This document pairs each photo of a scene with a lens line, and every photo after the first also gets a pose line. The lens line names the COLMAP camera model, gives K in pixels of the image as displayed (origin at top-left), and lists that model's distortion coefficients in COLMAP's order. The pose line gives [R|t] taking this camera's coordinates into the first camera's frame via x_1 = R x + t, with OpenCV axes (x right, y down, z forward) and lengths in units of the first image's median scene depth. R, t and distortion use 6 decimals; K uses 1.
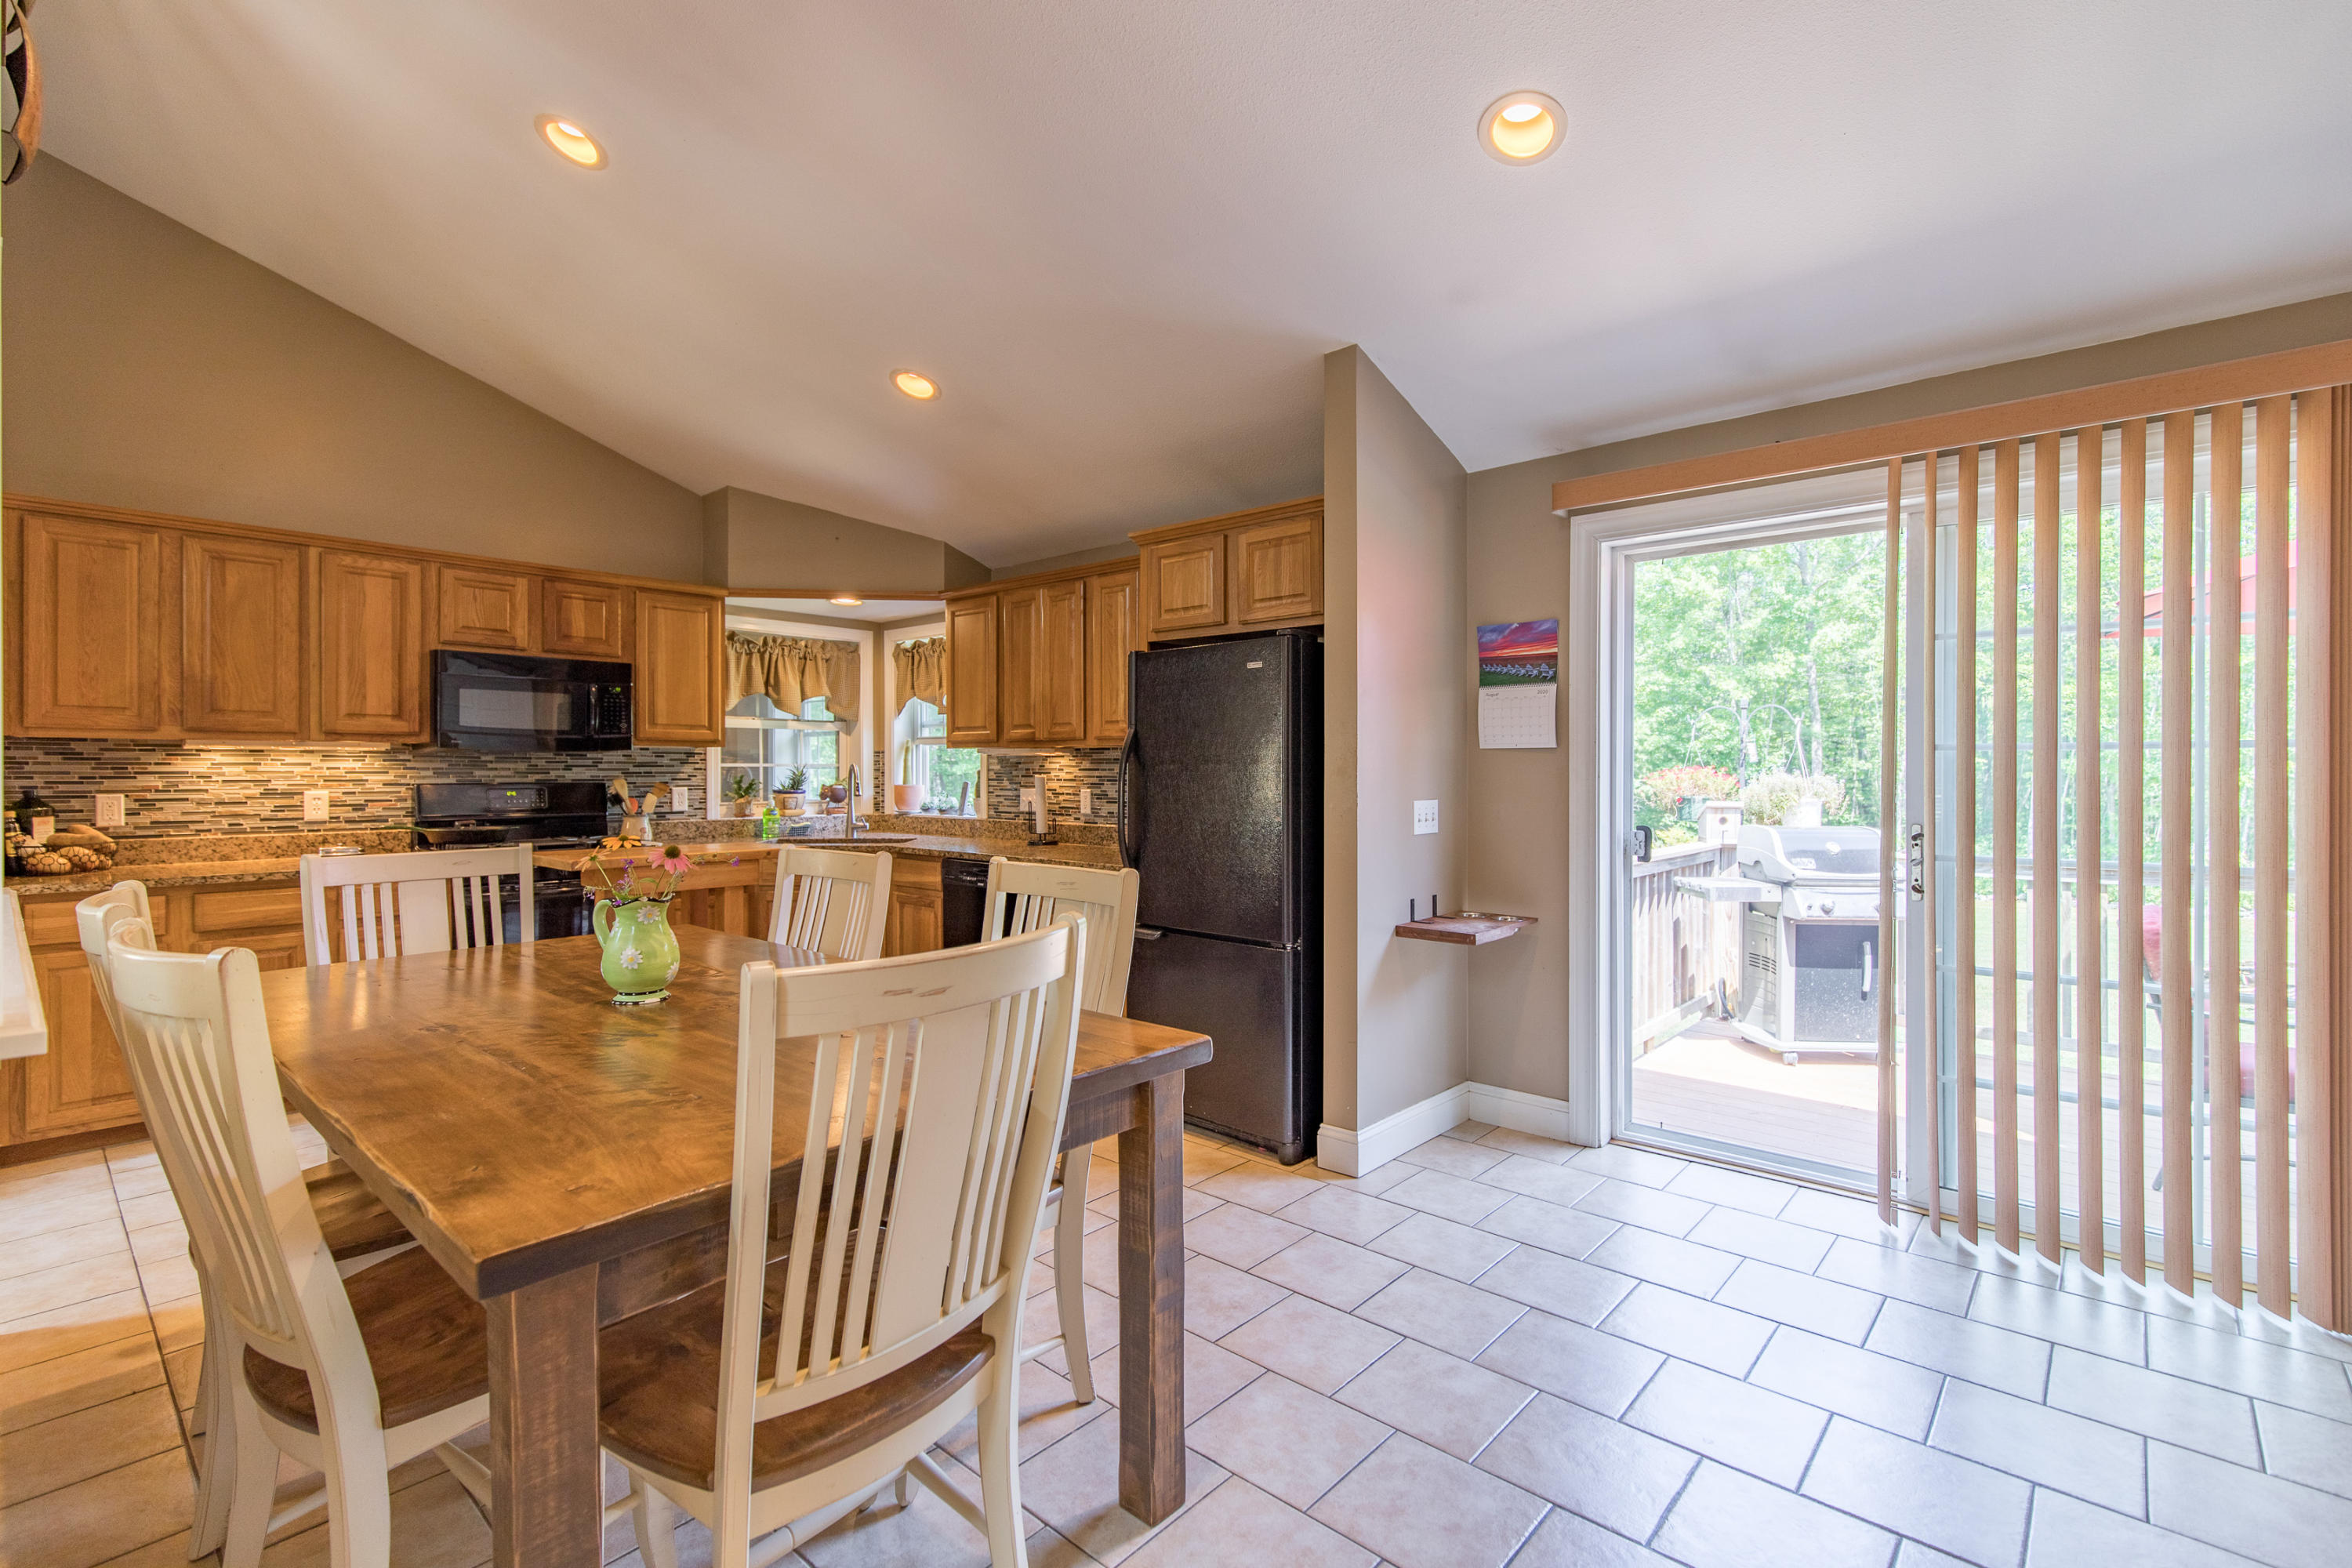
lens RADIAL K [[1063.5, 0, 1196.1], [0, 1063.5, 776.8], [0, 0, 1]] dist [0.009472, -0.000287]
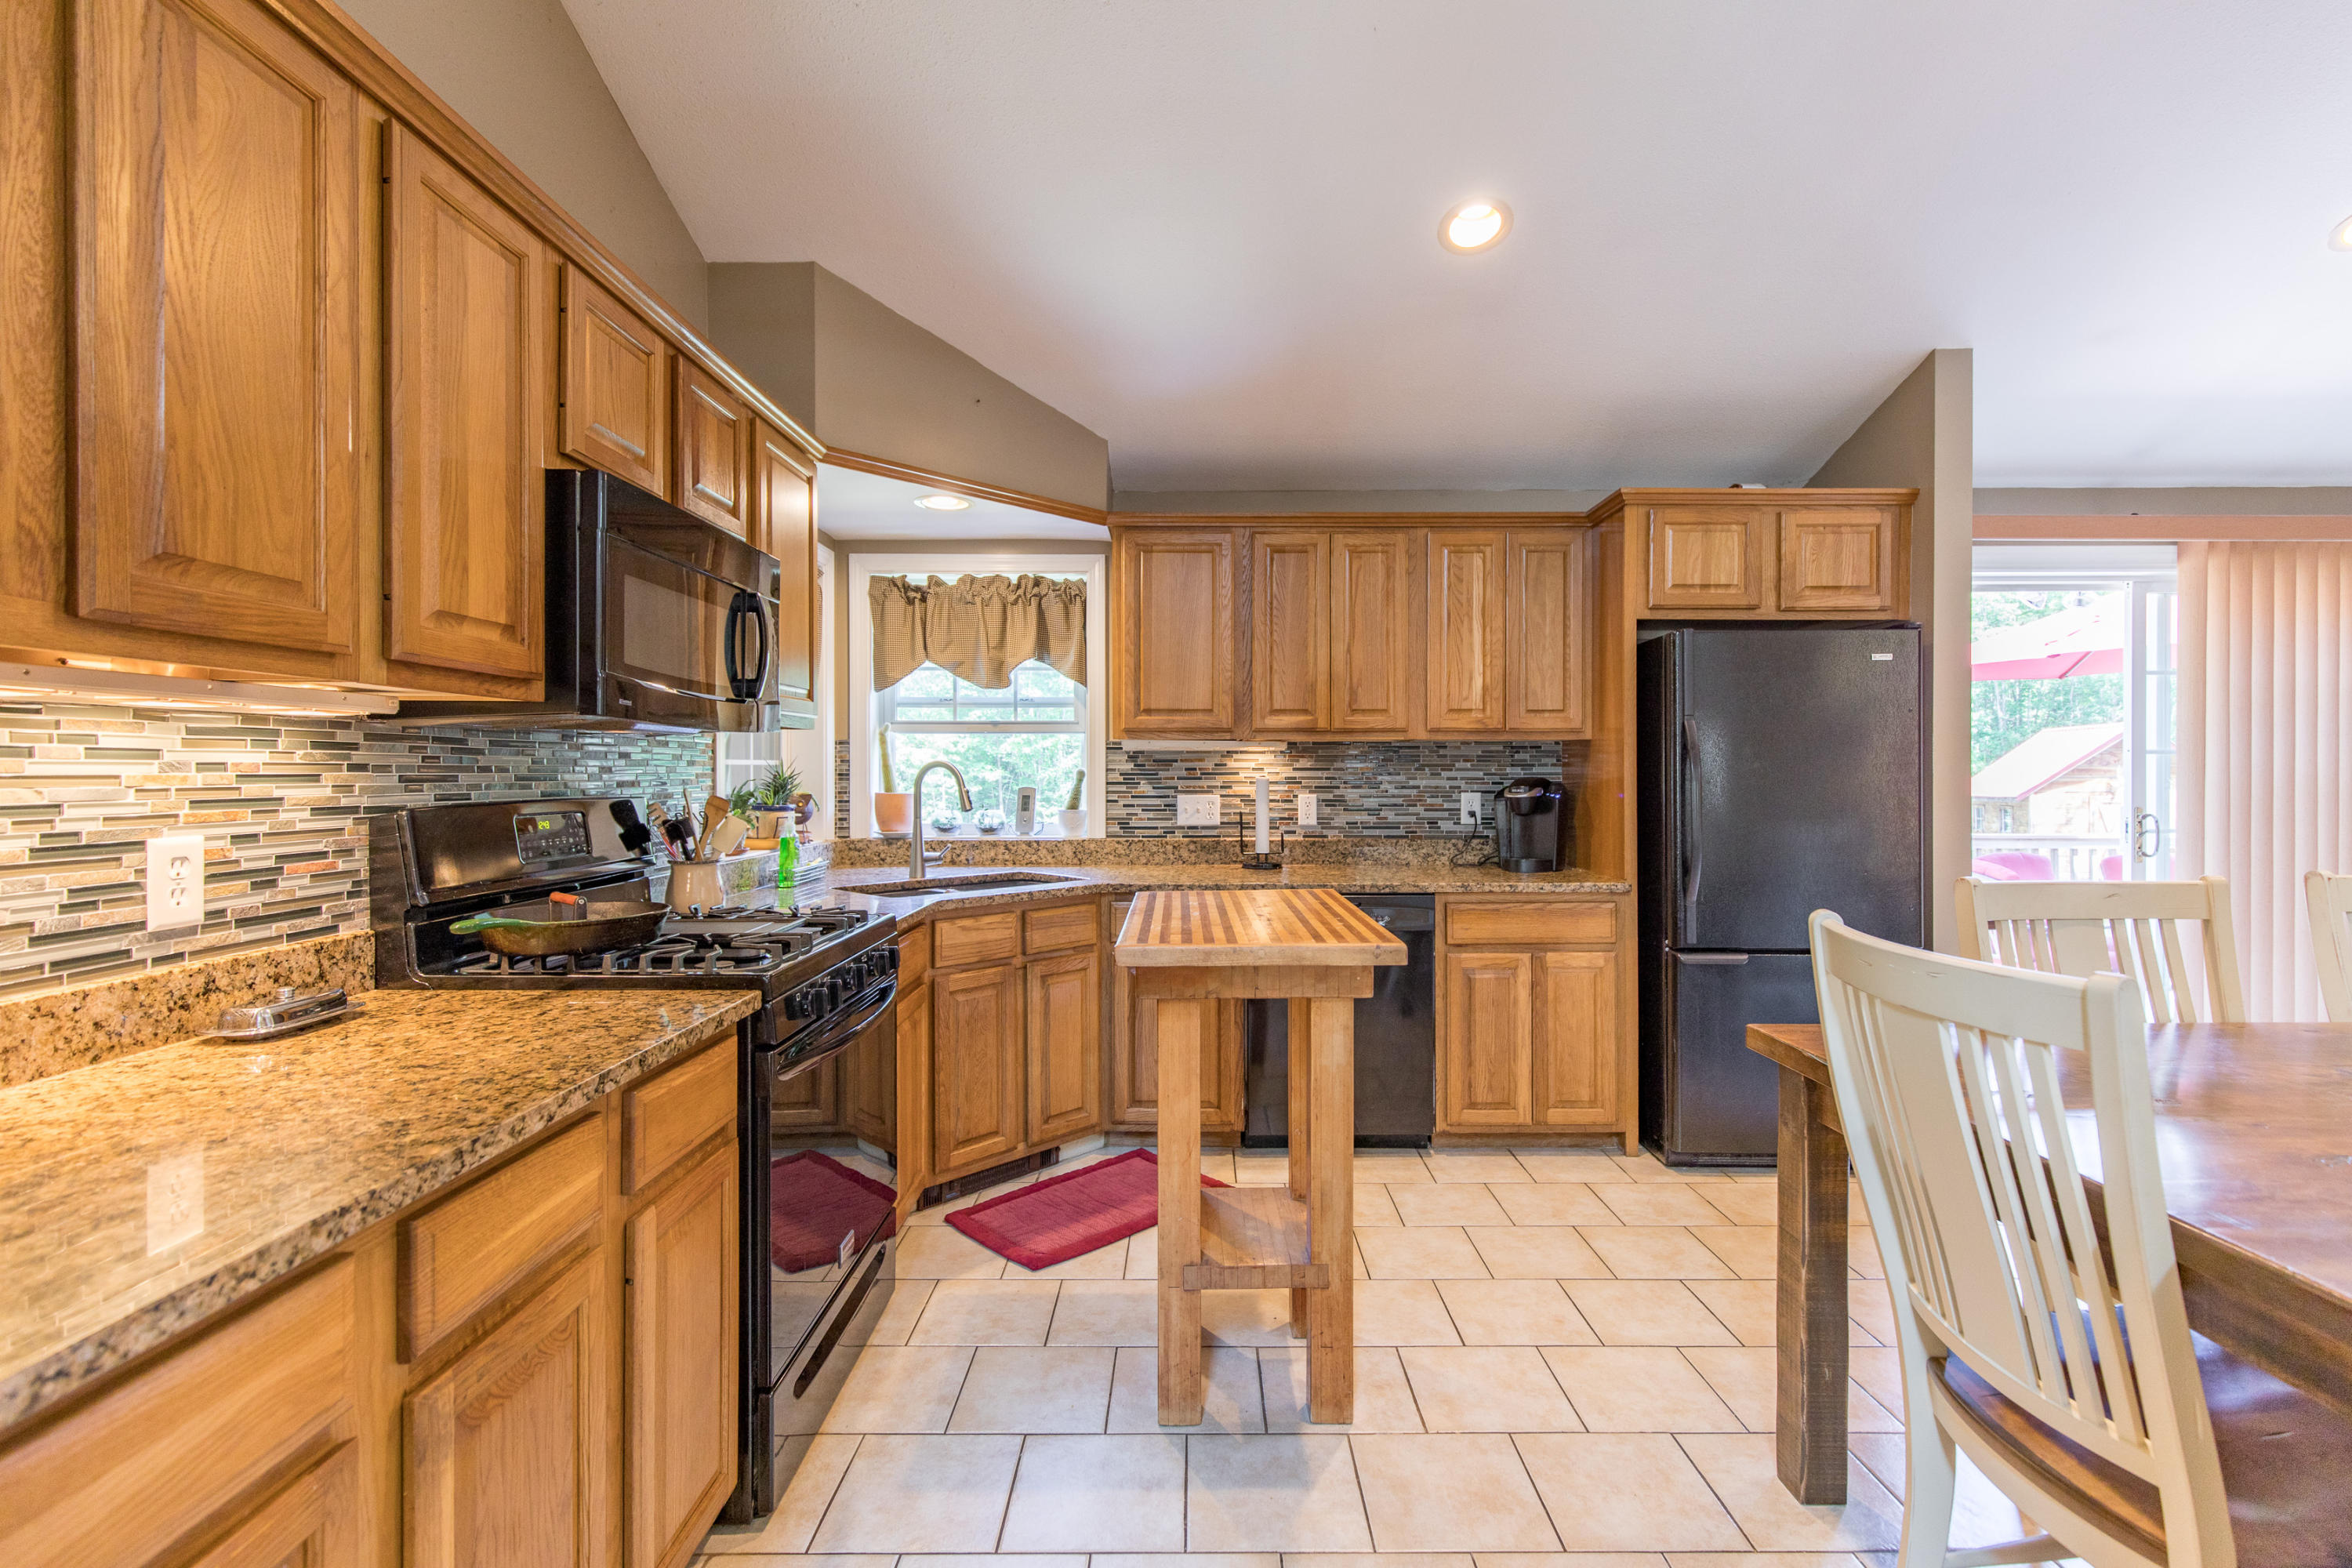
lens RADIAL K [[1063.5, 0, 1172.6], [0, 1063.5, 769.8], [0, 0, 1]] dist [0.009472, -0.000287]
pose [[0.747681, -0.001151, 0.664057, -0.752289], [0.005390, 0.999976, -0.004335, -0.003526], [-0.664036, 0.006821, 0.747669, 0.515059]]
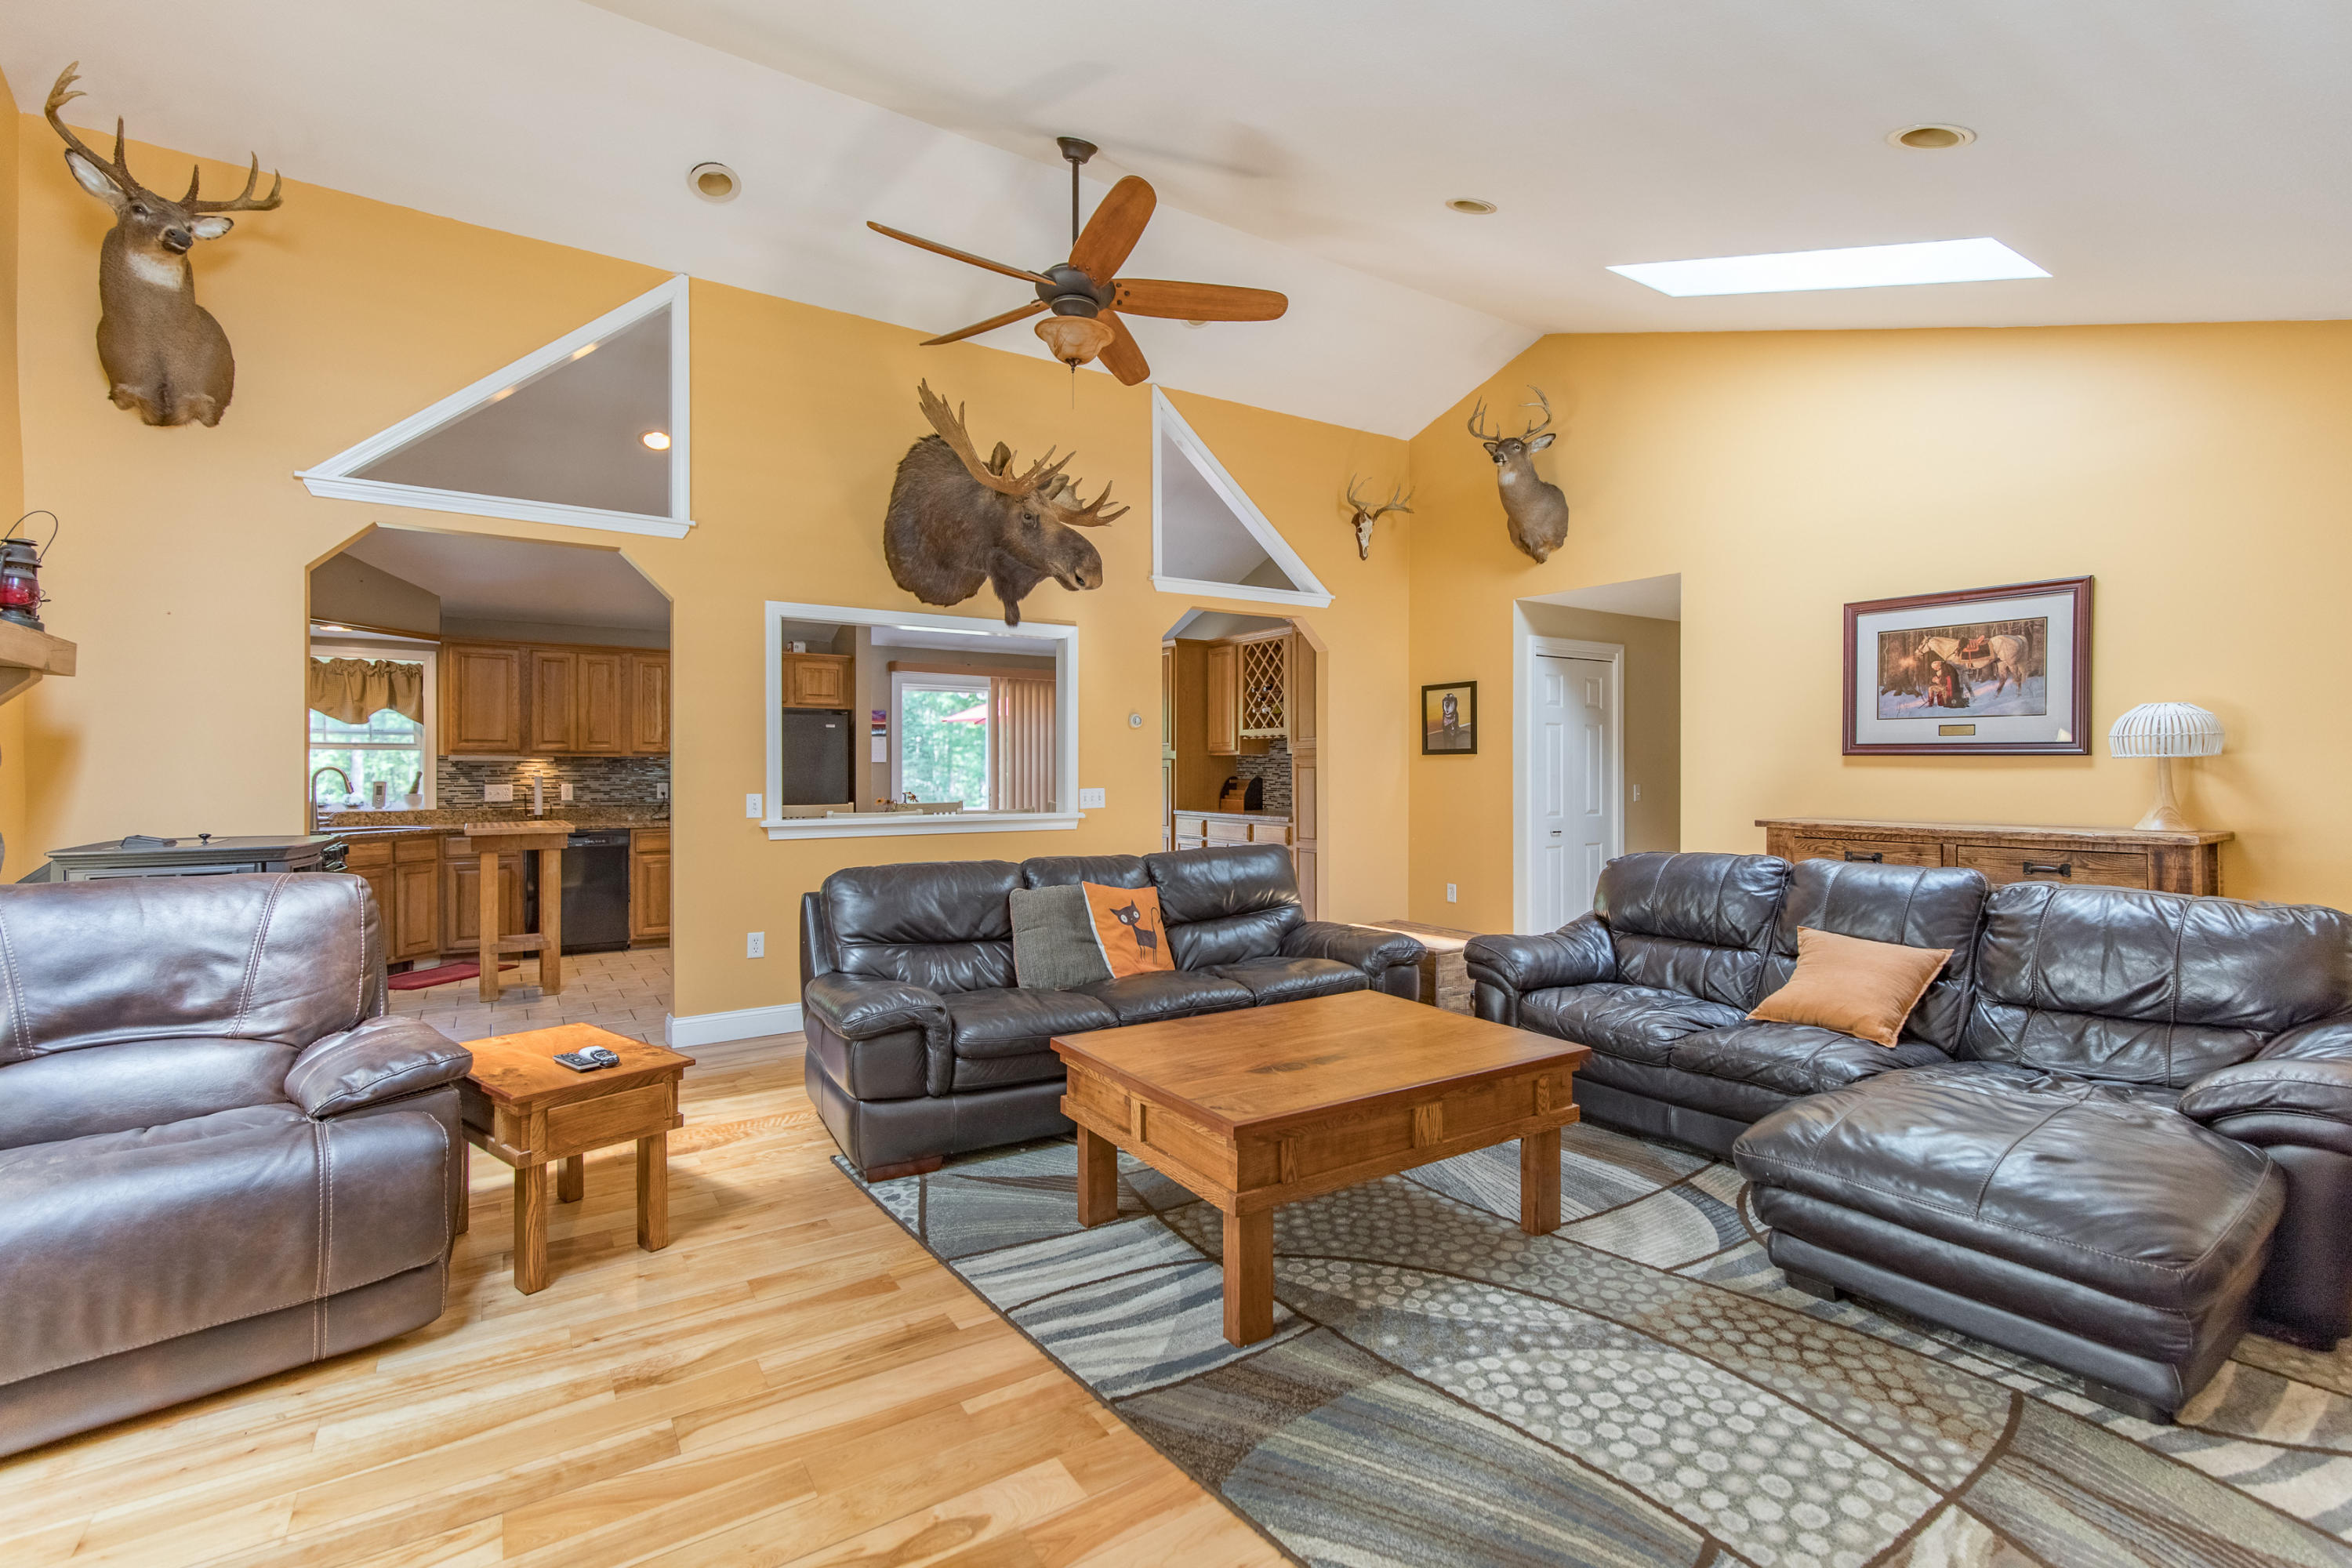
lens RADIAL K [[1063.5, 0, 1188.6], [0, 1063.5, 777.5], [0, 0, 1]] dist [0.009472, -0.000287]
pose [[0.246088, -0.004848, 0.969235, -1.441757], [0.005338, 0.999979, 0.003647, 0.001546], [-0.969233, 0.004277, 0.246109, -0.230131]]
